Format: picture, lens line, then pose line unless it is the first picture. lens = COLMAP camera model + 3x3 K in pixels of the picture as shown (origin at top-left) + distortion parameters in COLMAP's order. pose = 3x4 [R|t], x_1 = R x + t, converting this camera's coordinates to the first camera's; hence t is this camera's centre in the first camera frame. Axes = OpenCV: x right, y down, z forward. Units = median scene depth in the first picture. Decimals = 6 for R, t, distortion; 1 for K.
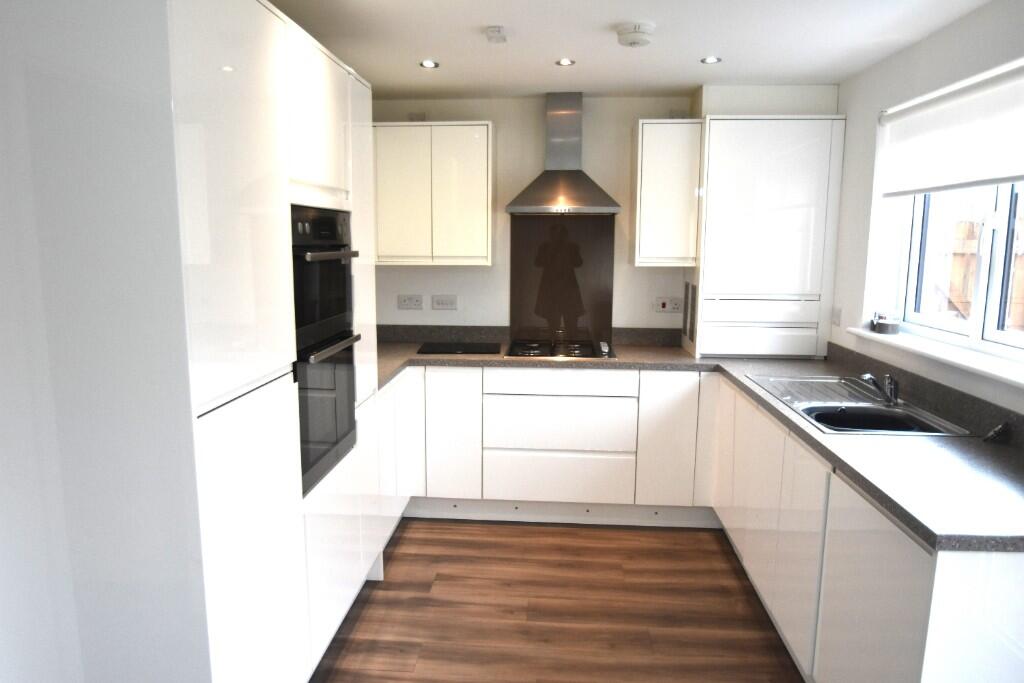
lens RADIAL K [[704.3, 0, 508.8], [0, 704.3, 355.6], [0, 0, 1]] dist [-0.033782, 0.002184]
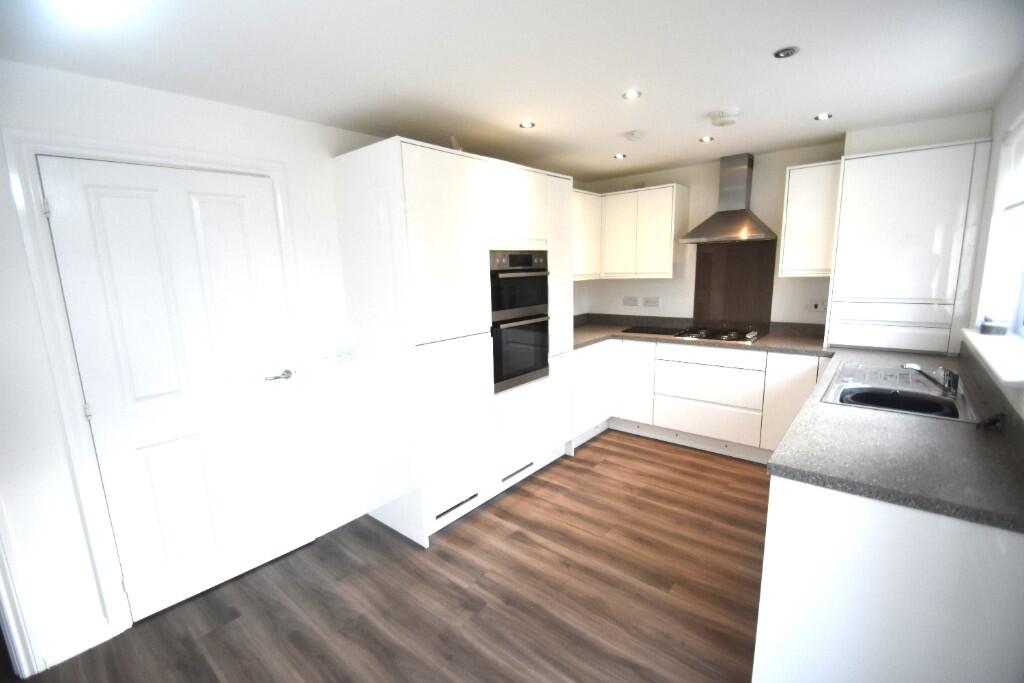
lens RADIAL K [[446.7, 0, 497.5], [0, 446.7, 353.2], [0, 0, 1]] dist [0.001350, -0.010598]
pose [[0.806121, 0.082579, -0.585960, 0.275064], [-0.061065, 0.996537, 0.056432, 0.005893], [0.588591, -0.009709, 0.808372, -0.027119]]
